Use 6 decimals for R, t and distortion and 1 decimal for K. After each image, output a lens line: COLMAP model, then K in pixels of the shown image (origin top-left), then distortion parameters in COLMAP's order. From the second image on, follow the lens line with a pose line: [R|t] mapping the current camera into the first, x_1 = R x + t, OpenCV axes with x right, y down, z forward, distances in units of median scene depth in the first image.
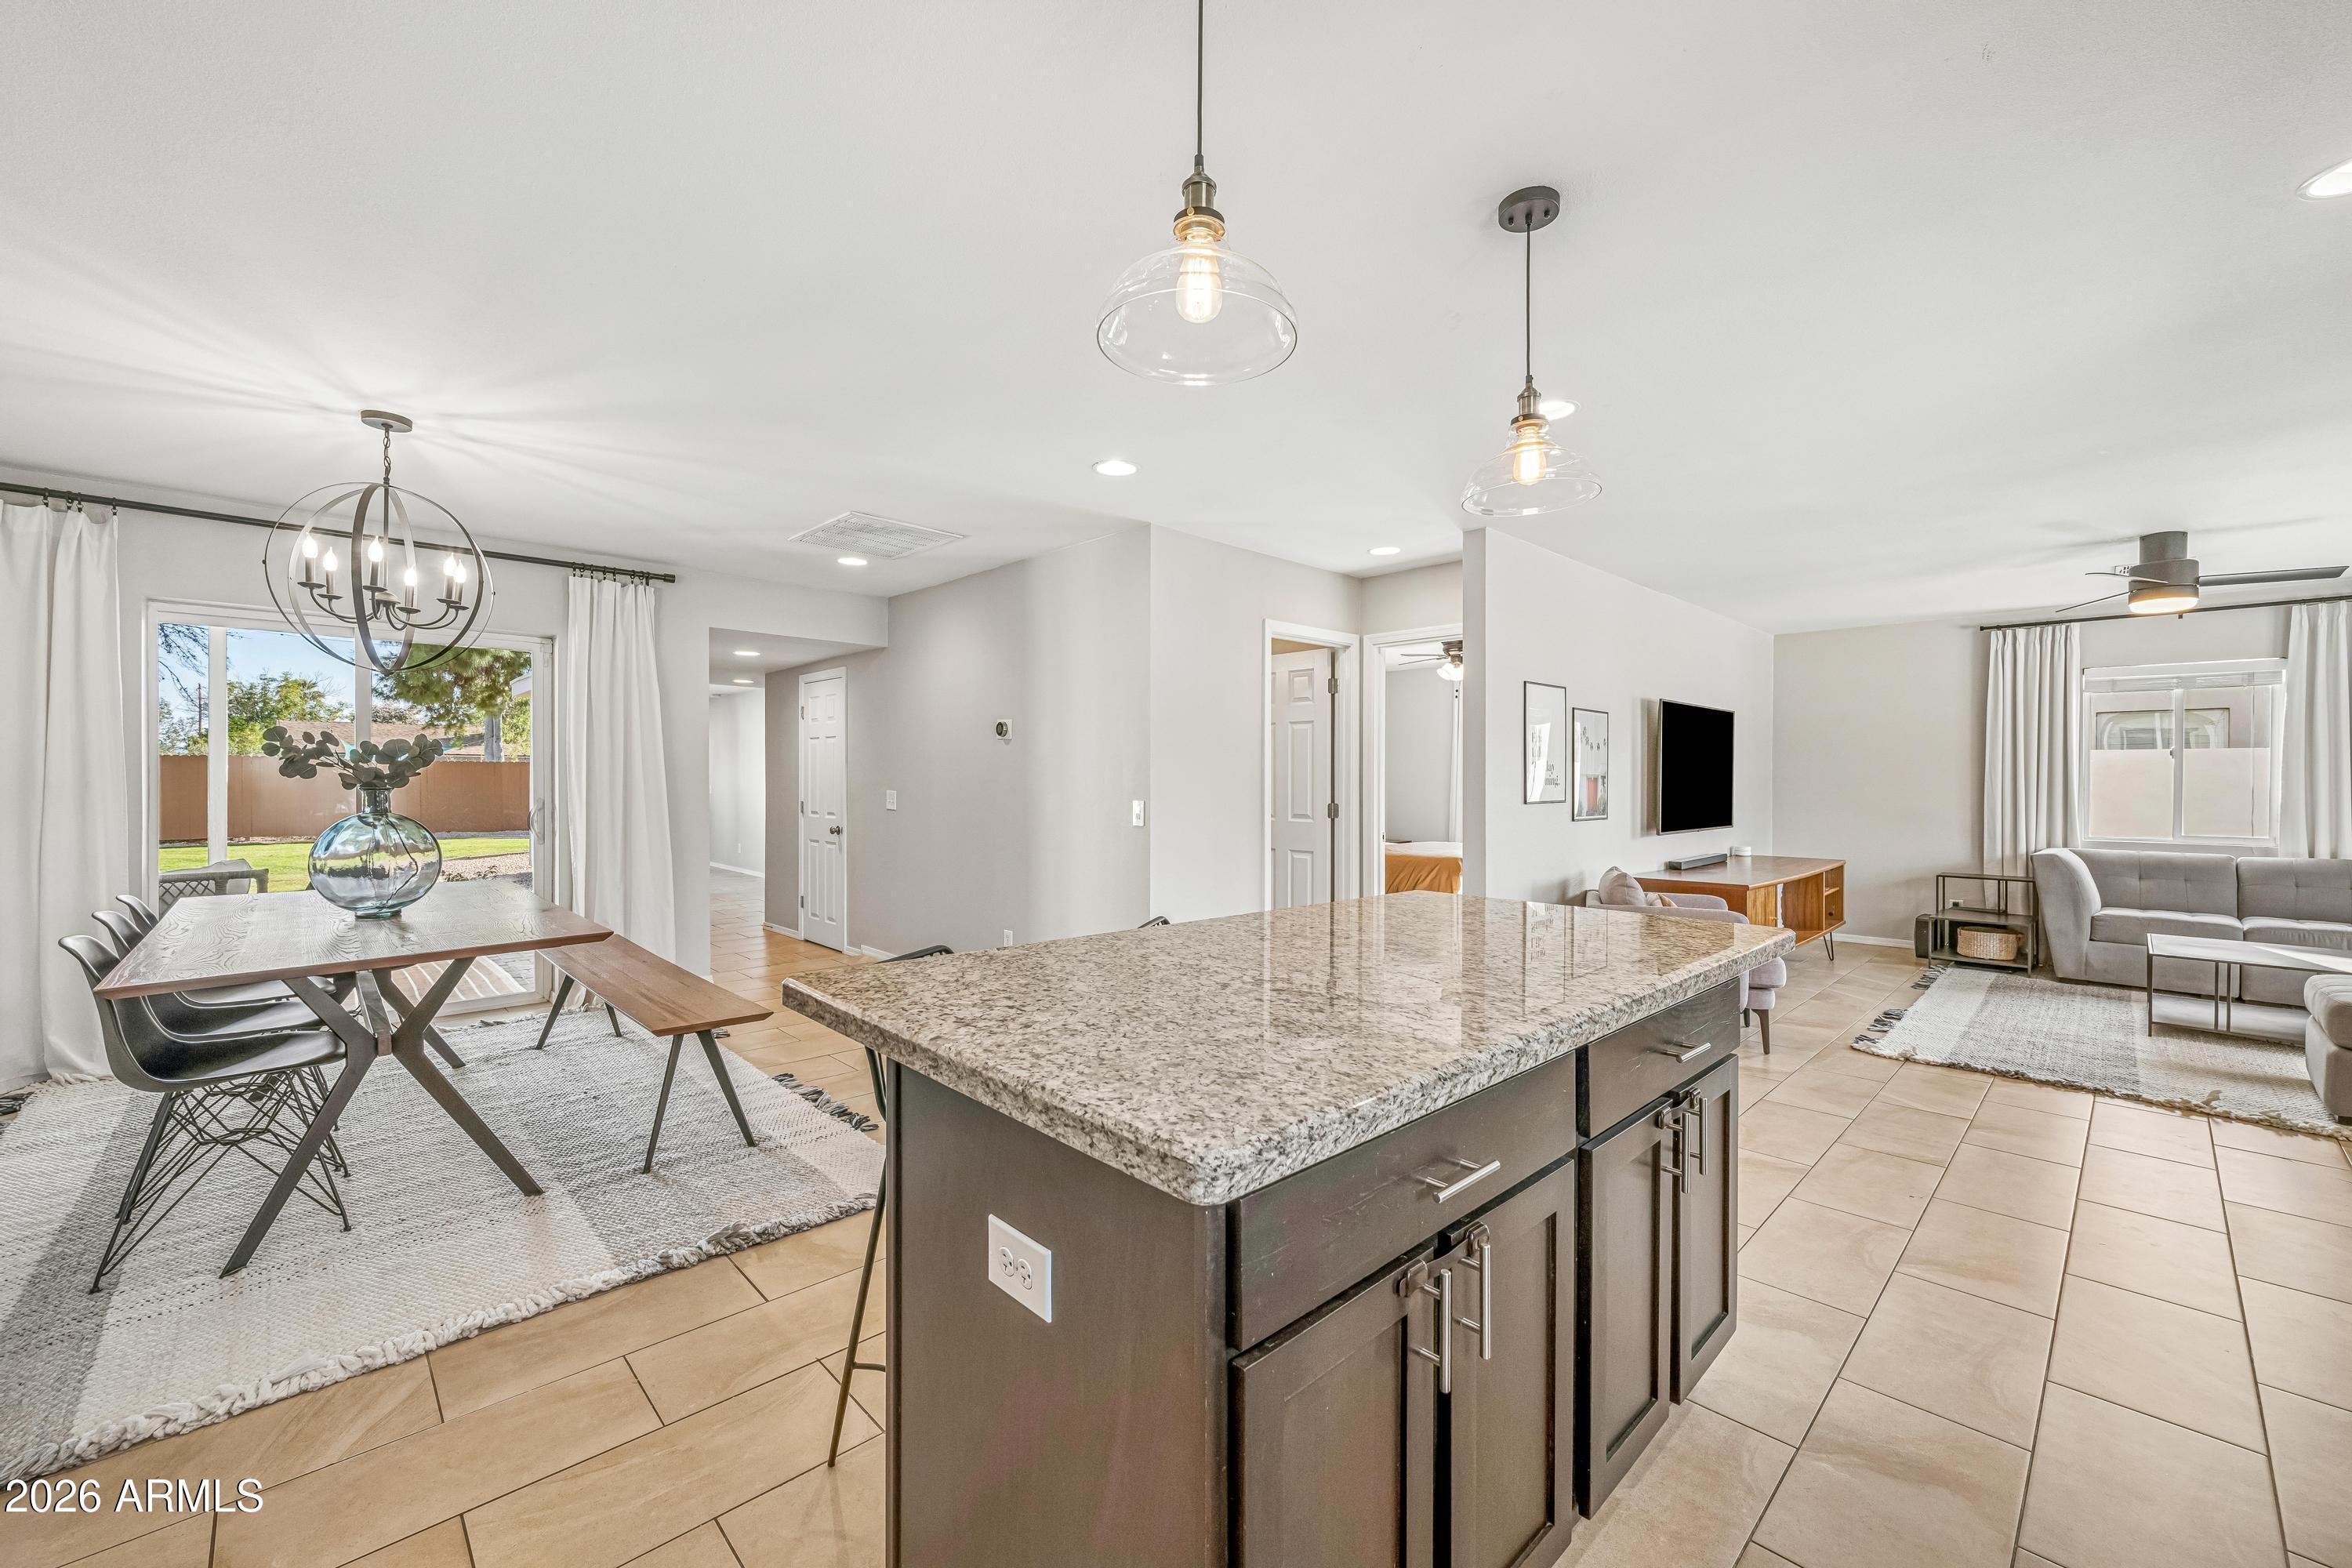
lens RADIAL K [[928.3, 0, 1175.6], [0, 928.3, 784.5], [0, 0, 1]] dist [-0.004423, 0.001537]
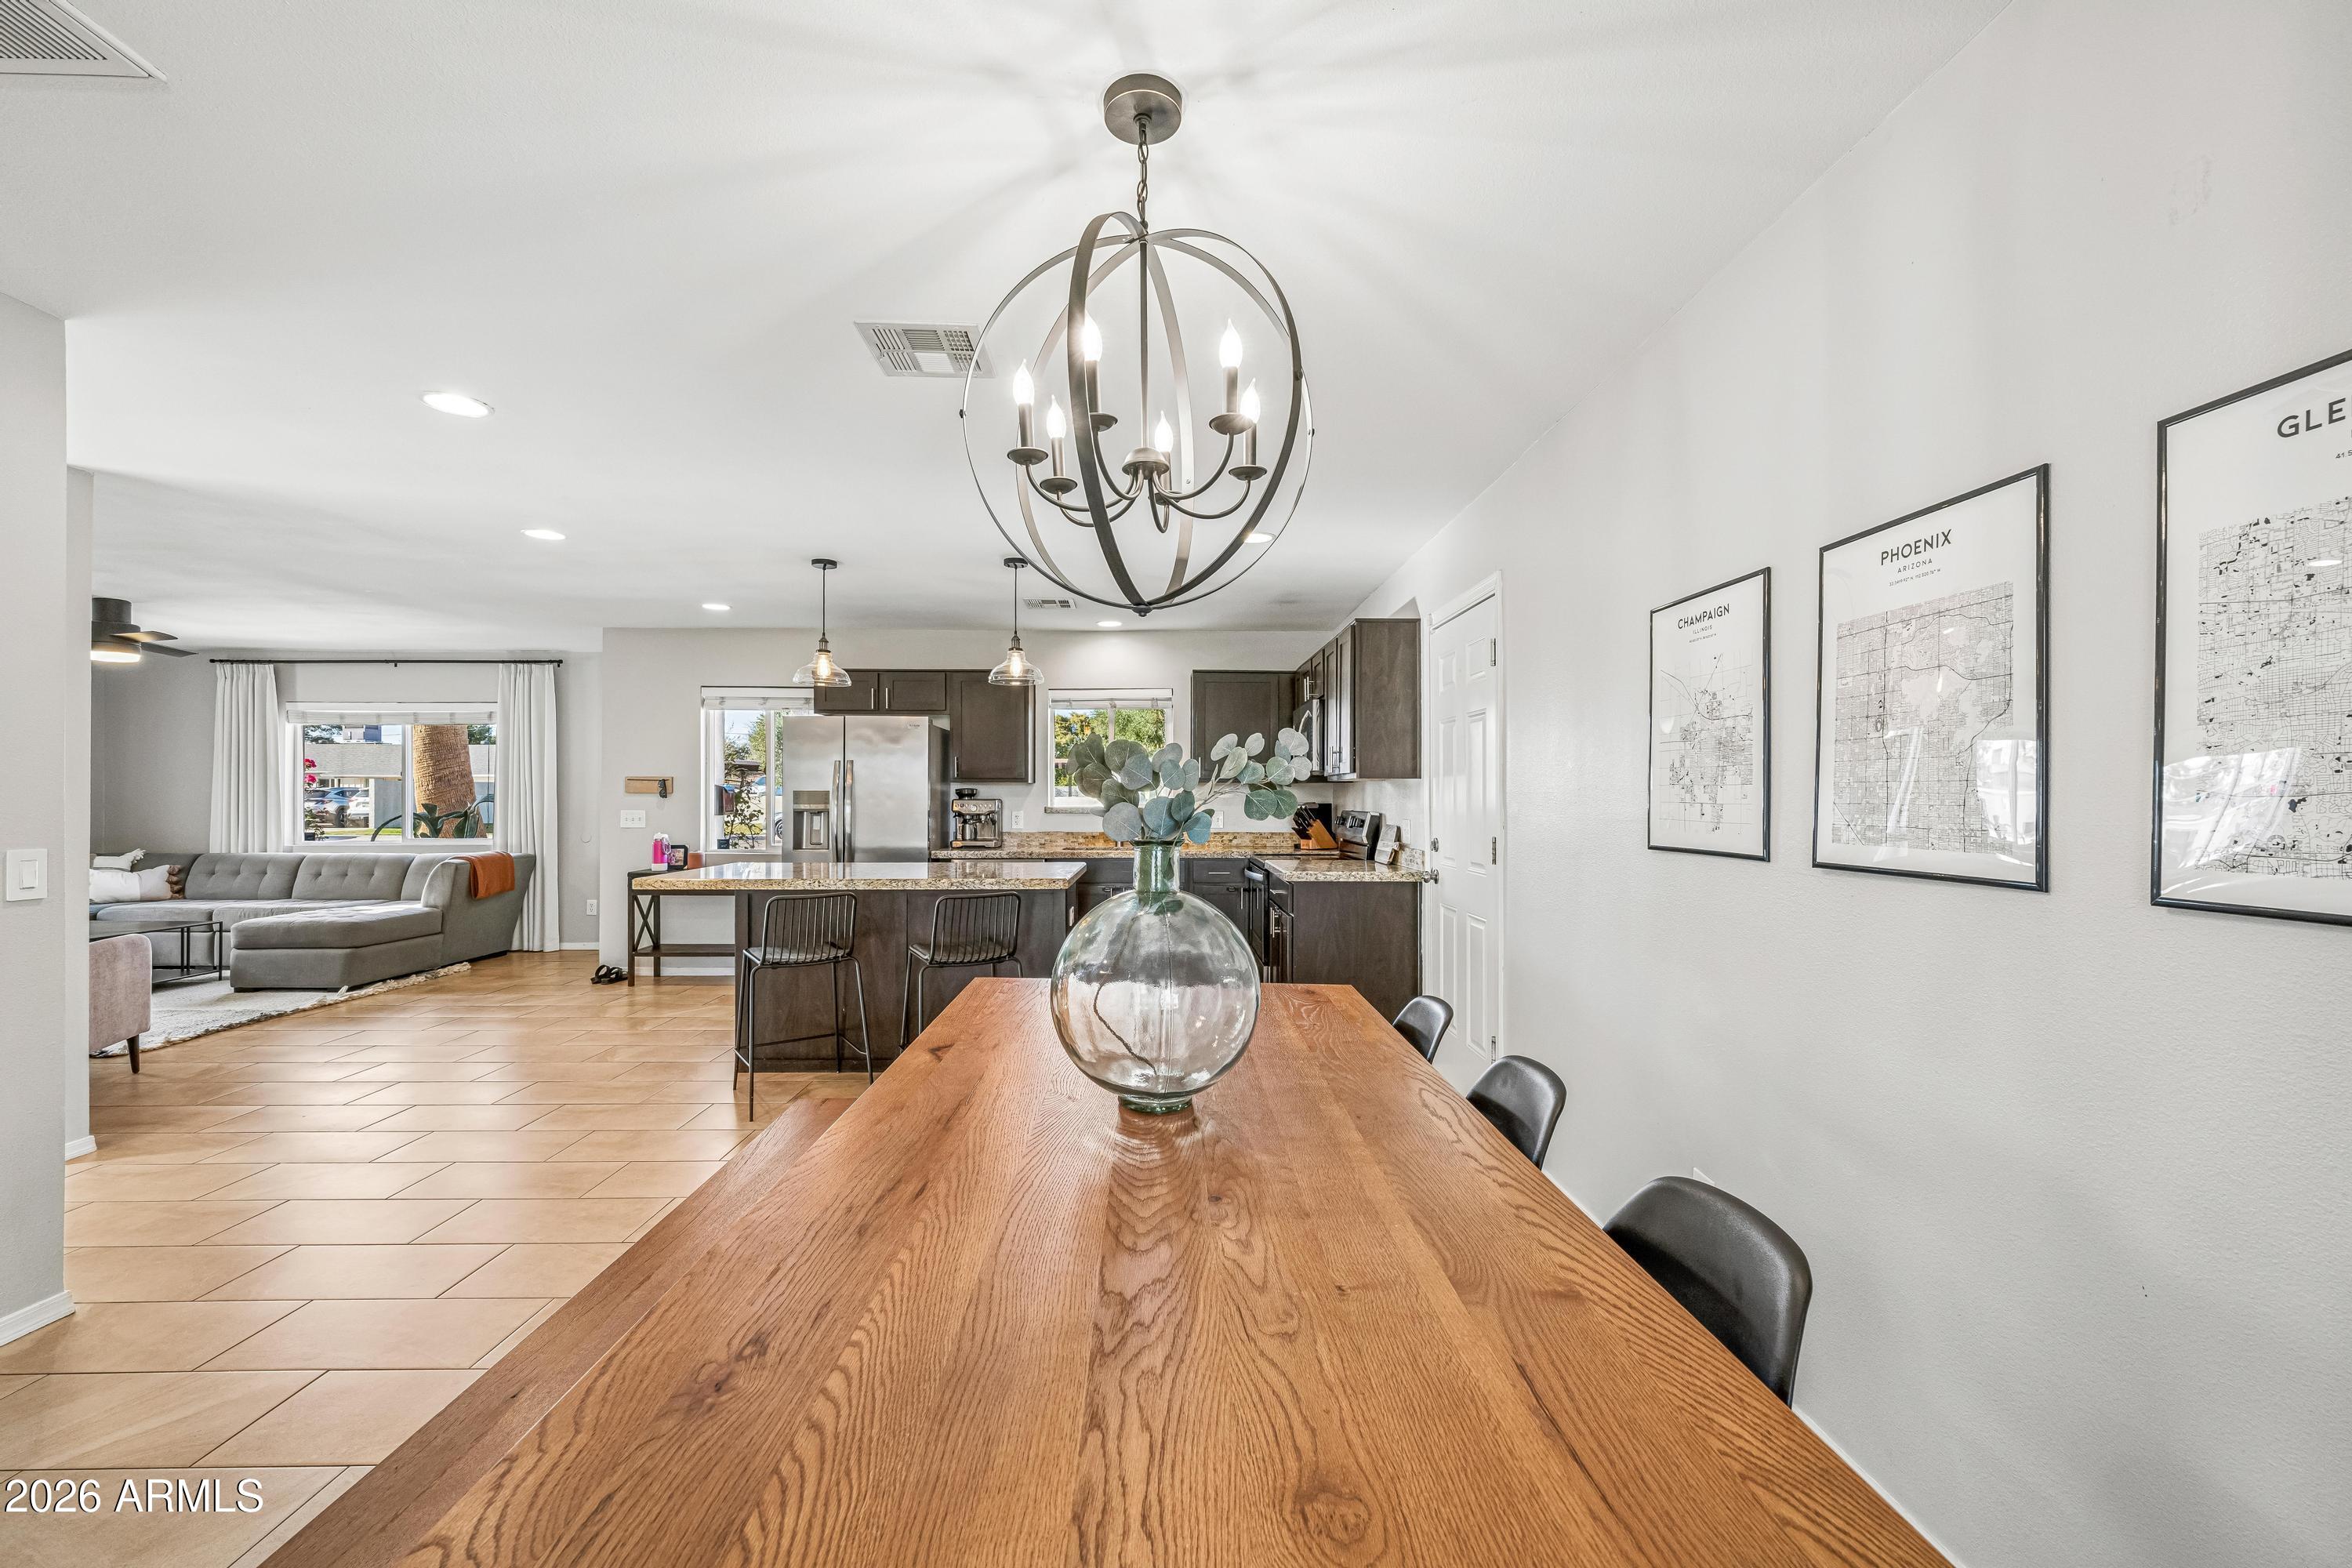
lens RADIAL K [[928.3, 0, 1173.7], [0, 928.3, 797.3], [0, 0, 1]] dist [-0.004423, 0.001537]
pose [[-0.733626, -0.003251, 0.679546, -0.679088], [0.000919, 0.999983, 0.005776, -0.007594], [-0.679553, 0.004862, -0.733610, 0.766432]]
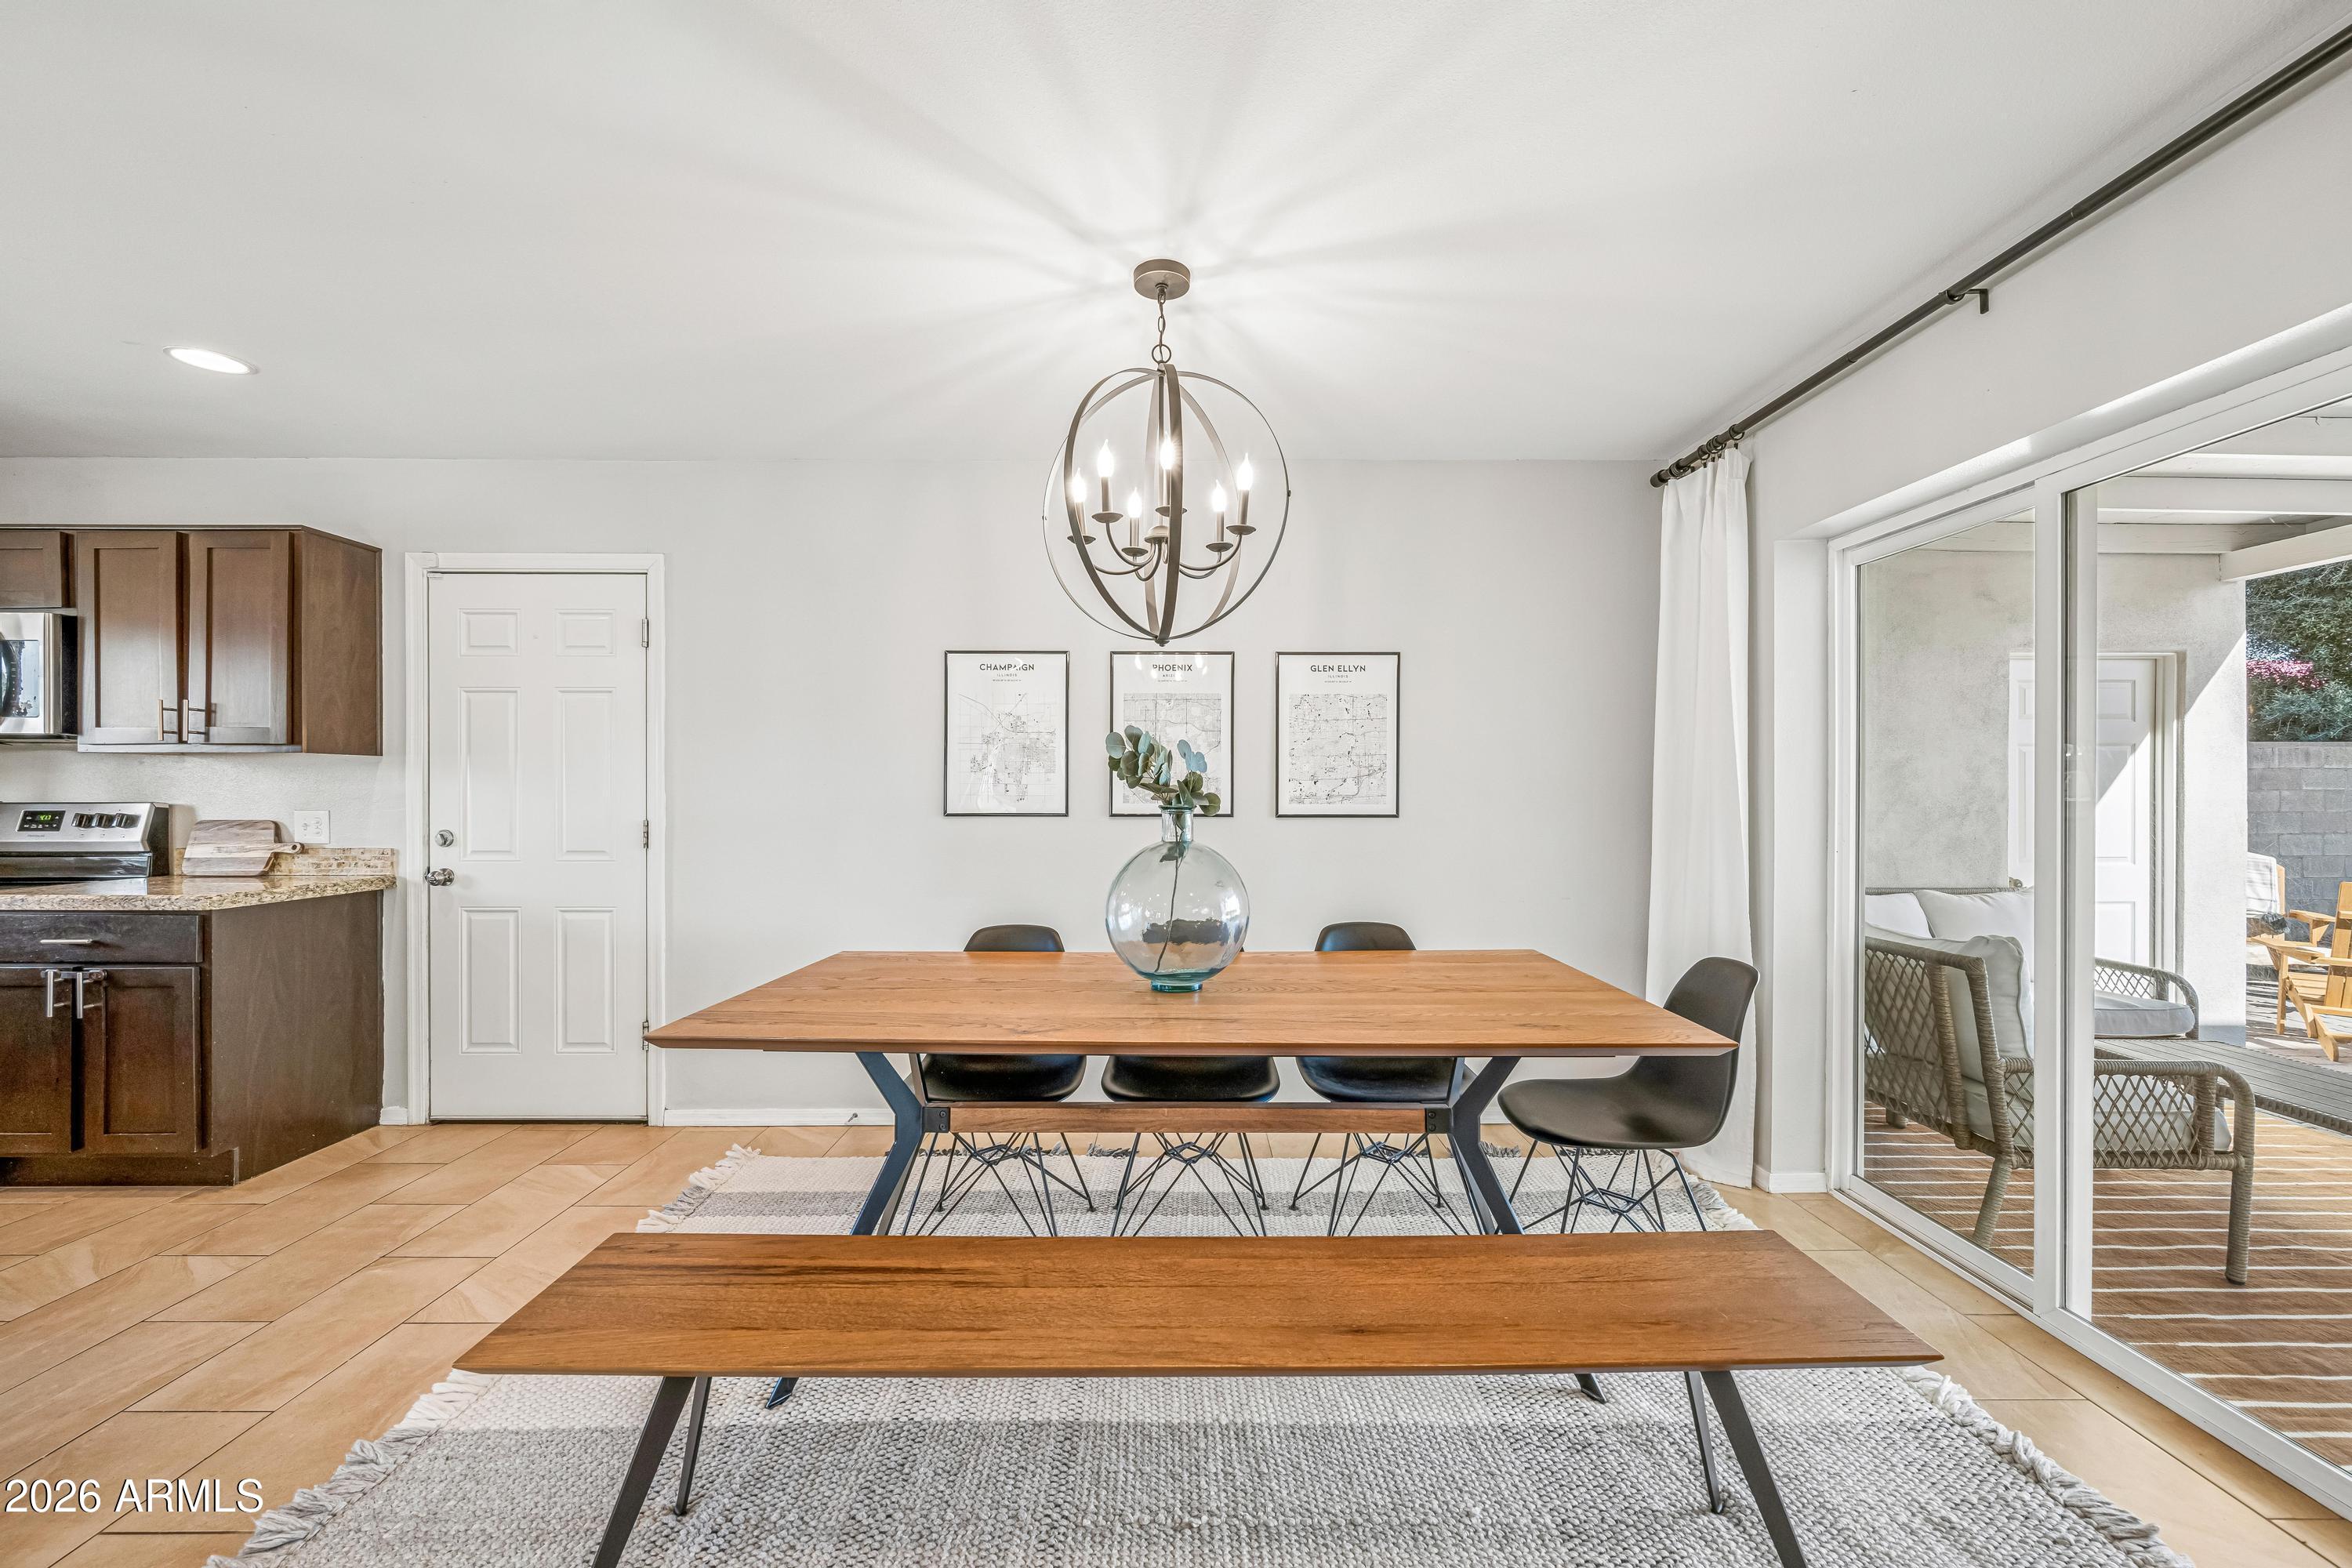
lens RADIAL K [[928.3, 0, 1154.6], [0, 928.3, 789.7], [0, 0, 1]] dist [-0.004423, 0.001537]
pose [[-0.705694, -0.002023, -0.708514, -0.209491], [-0.005991, 0.999977, 0.003112, -0.001335], [0.708491, 0.006441, -0.705690, 0.838868]]
